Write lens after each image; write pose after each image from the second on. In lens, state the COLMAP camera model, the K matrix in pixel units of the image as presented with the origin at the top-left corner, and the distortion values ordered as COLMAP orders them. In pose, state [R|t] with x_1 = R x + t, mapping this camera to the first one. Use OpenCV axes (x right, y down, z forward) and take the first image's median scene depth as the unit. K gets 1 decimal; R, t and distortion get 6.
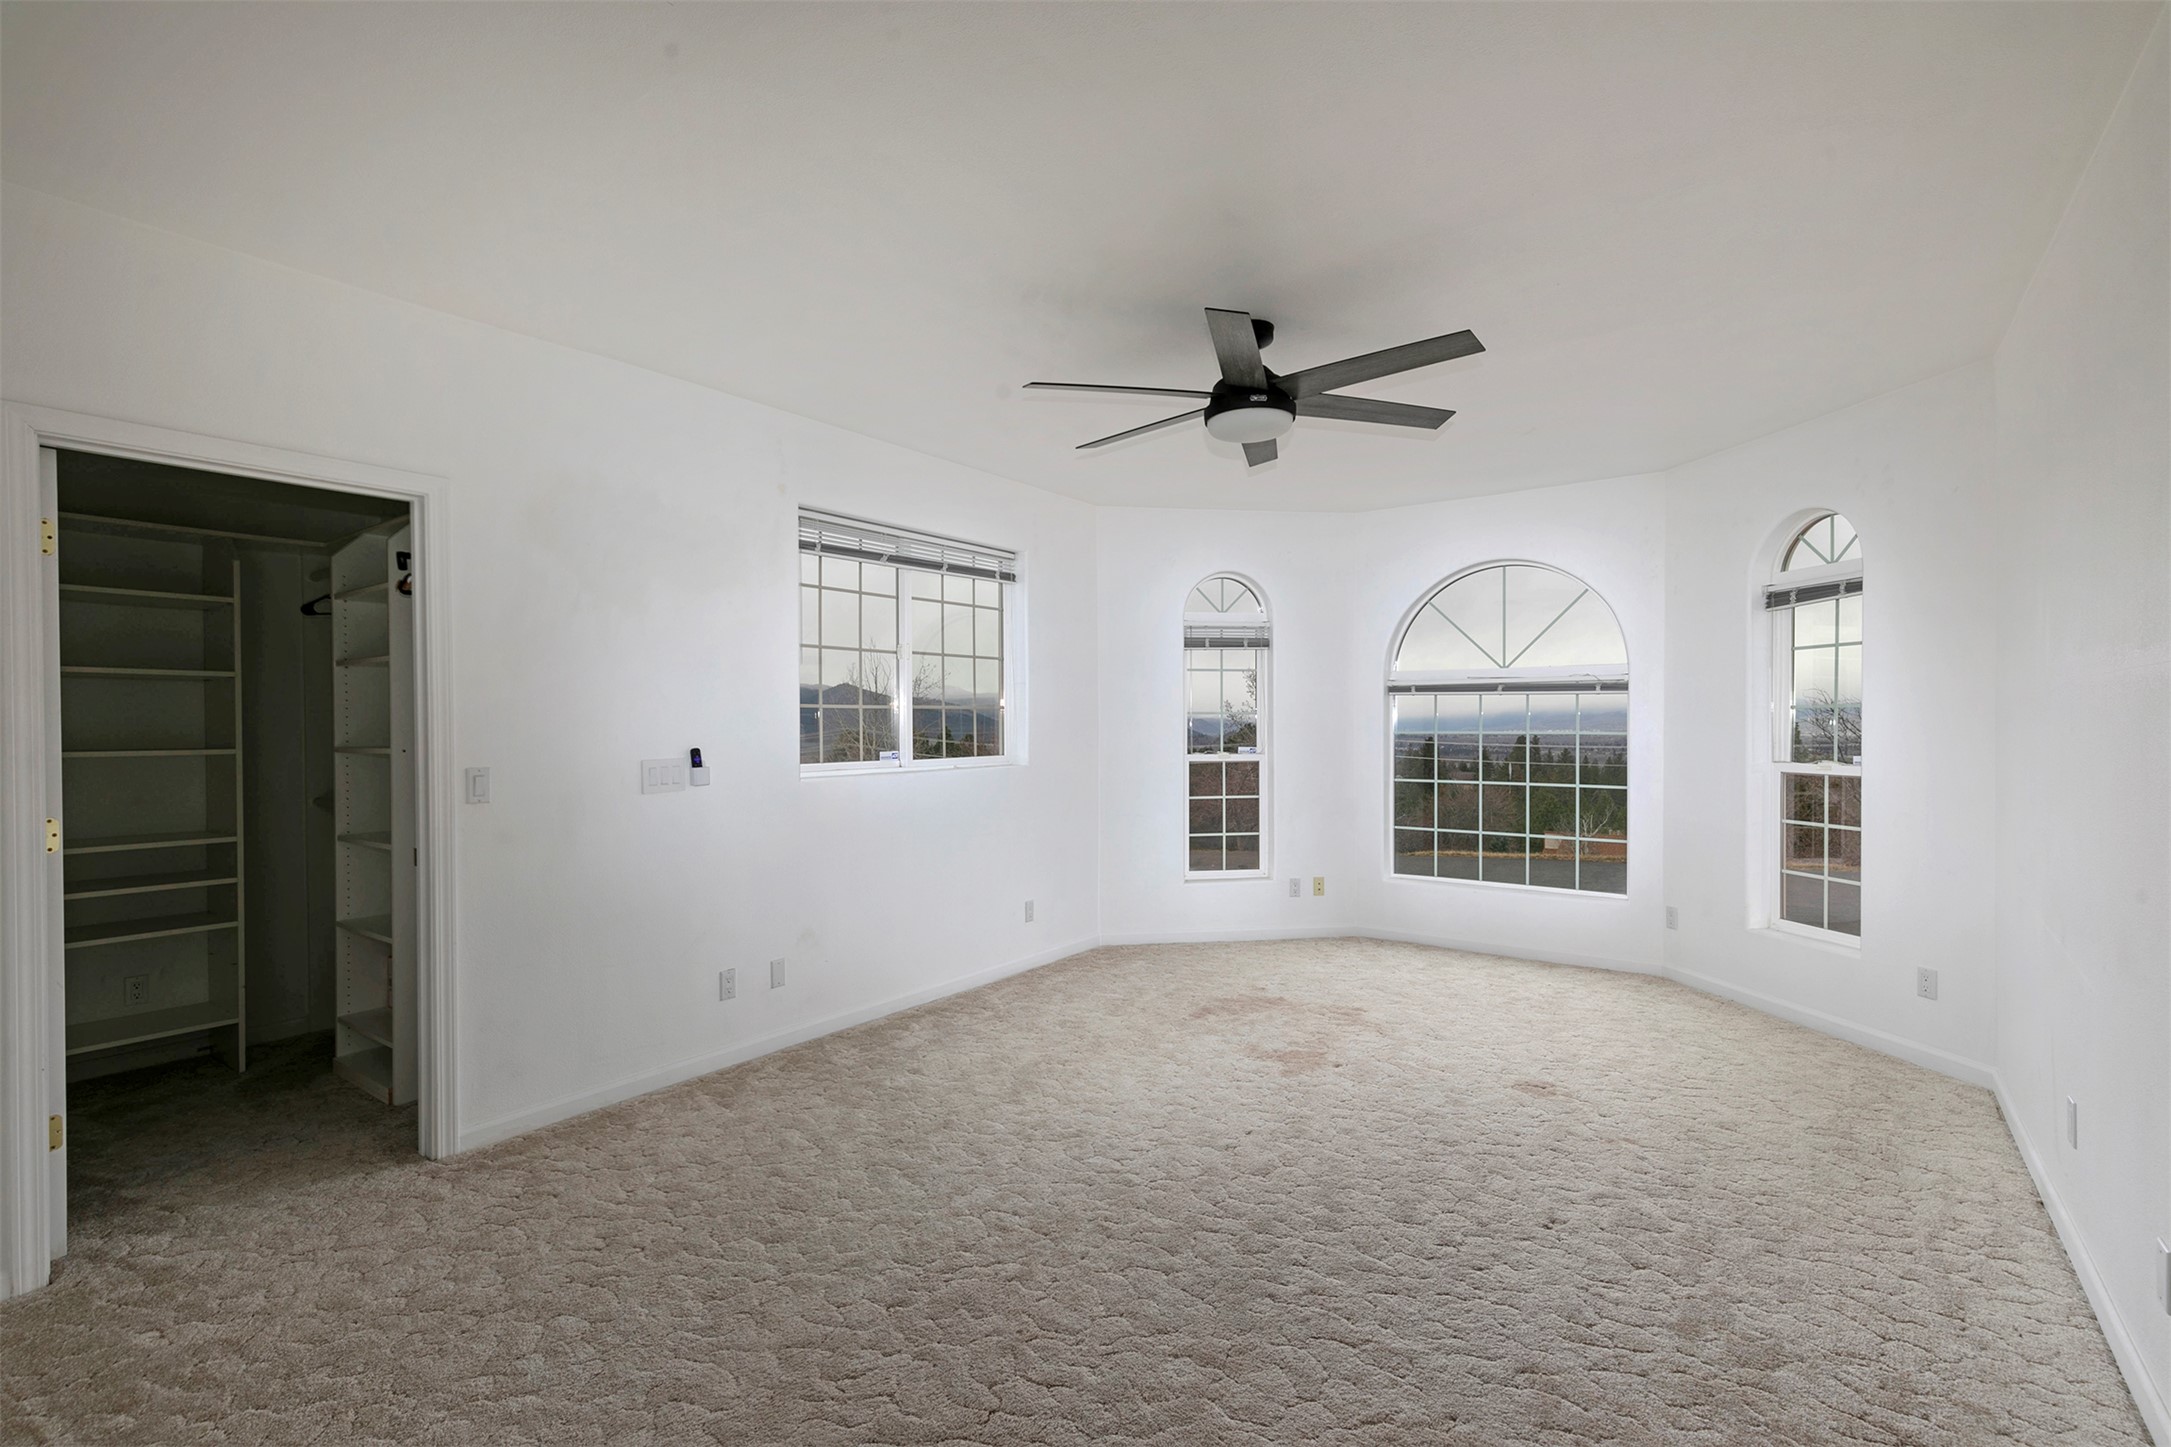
lens RADIAL K [[992.0, 0, 1107.0], [0, 992.0, 766.2], [0, 0, 1]] dist [0.007483, 0.001445]
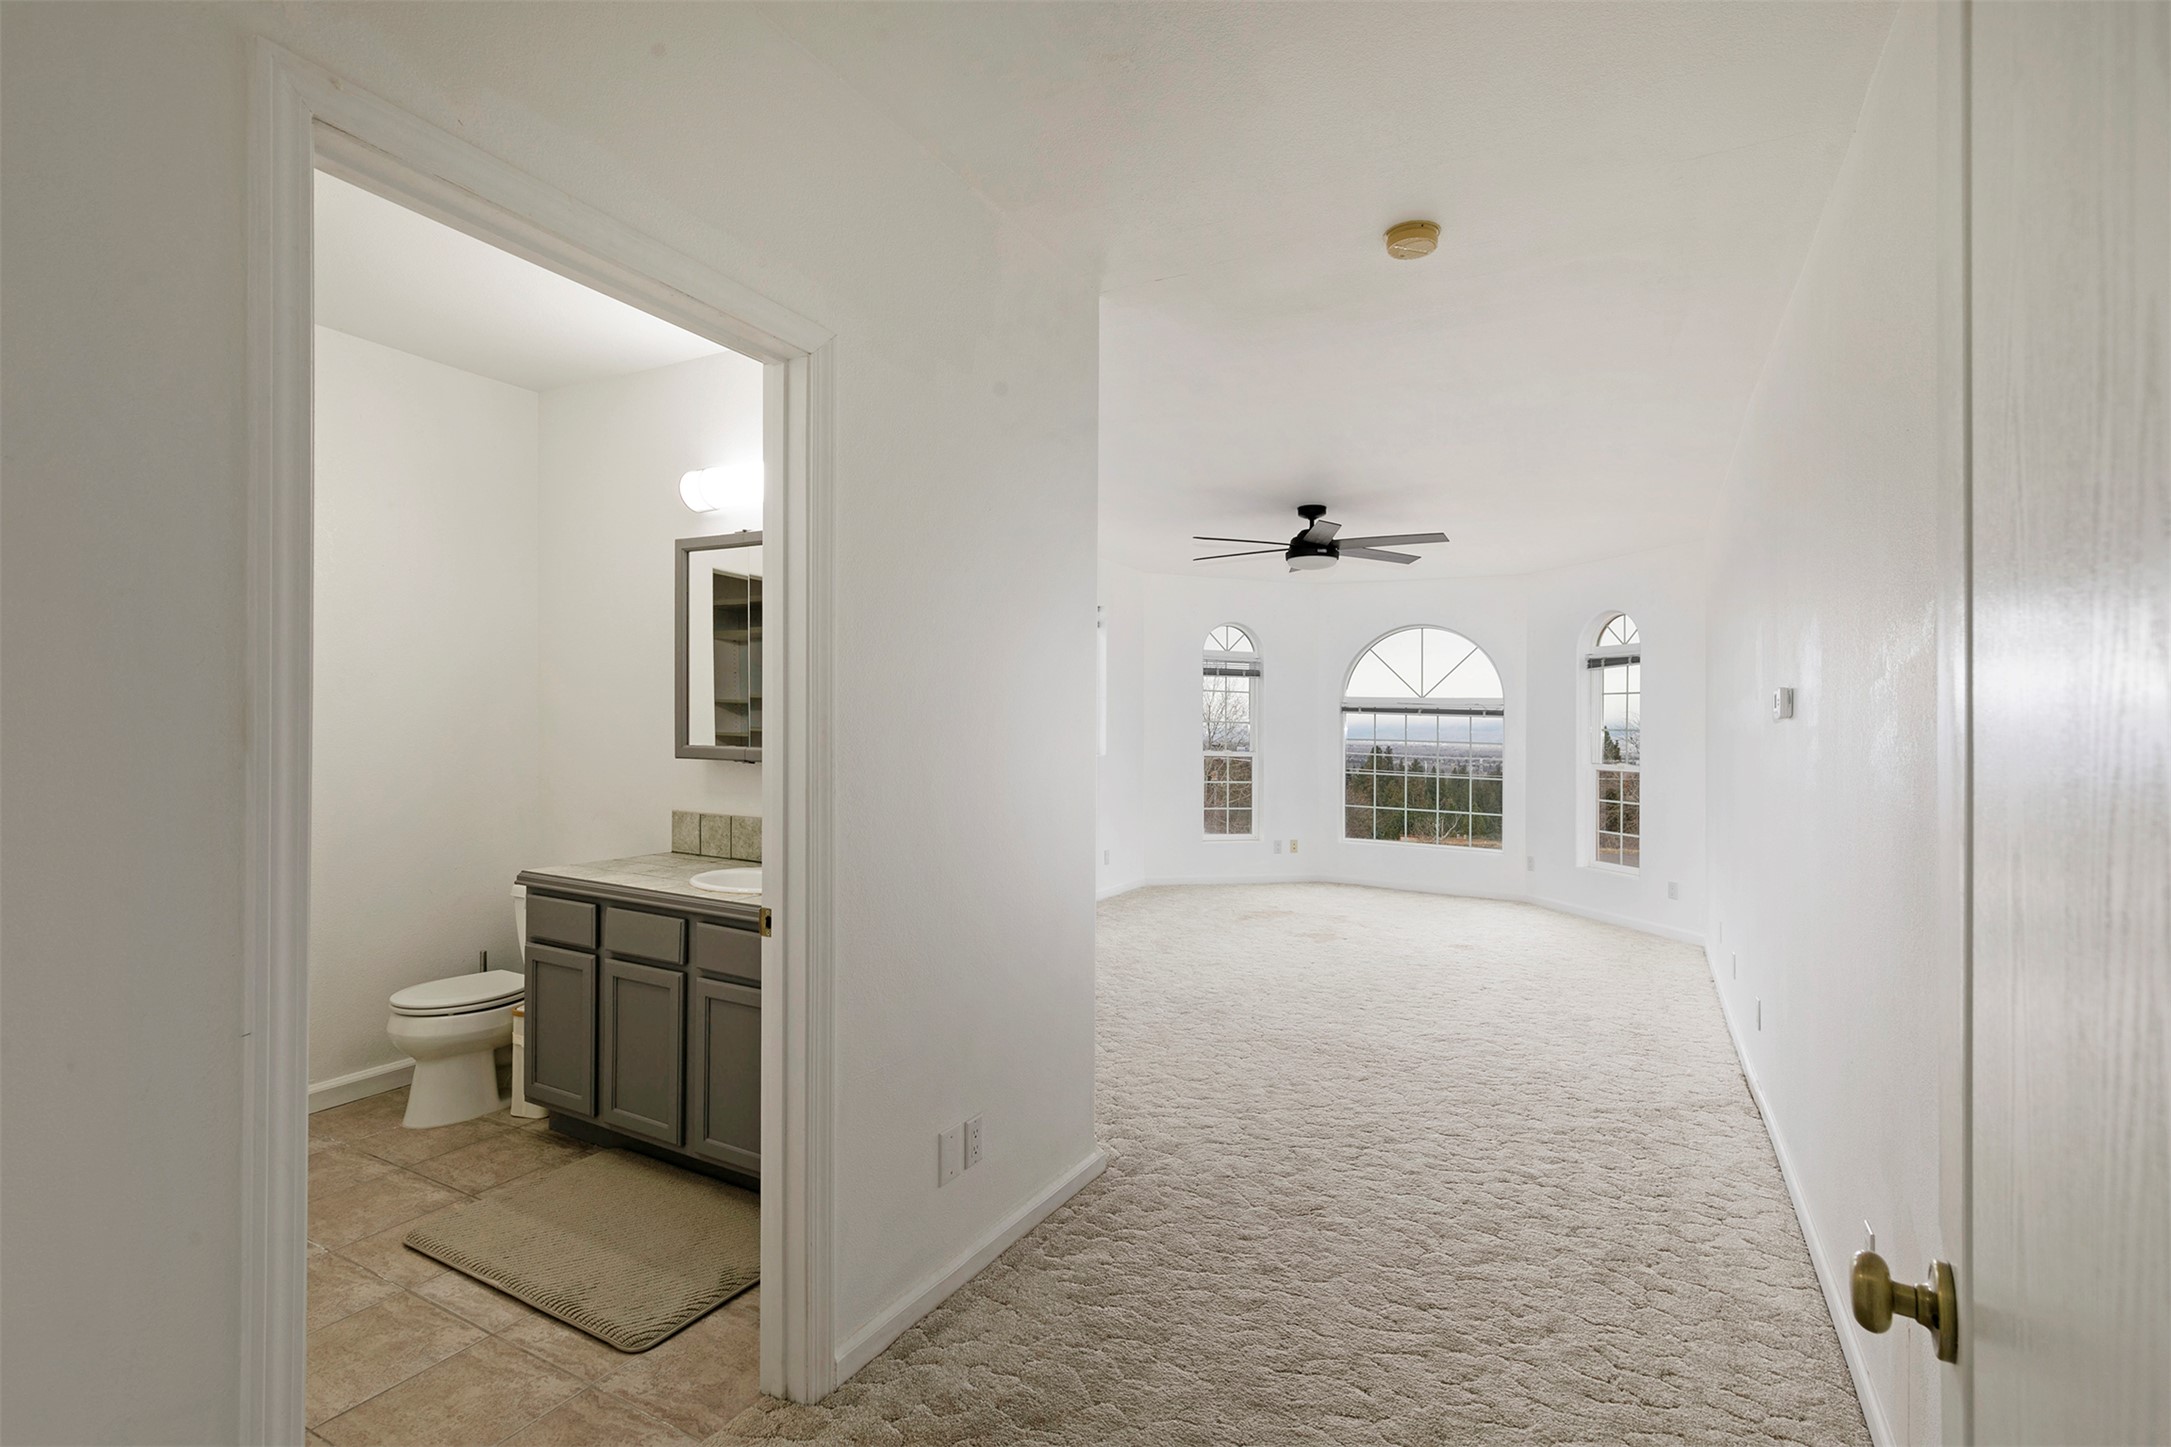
lens RADIAL K [[992.0, 0, 1084.6], [0, 992.0, 720.0], [0, 0, 1]] dist [0.007483, 0.001445]
pose [[0.993311, 0.028641, 0.111863, -0.258948], [-0.023264, 0.998524, -0.049085, 0.018567], [-0.113104, 0.046154, 0.992511, -0.400316]]
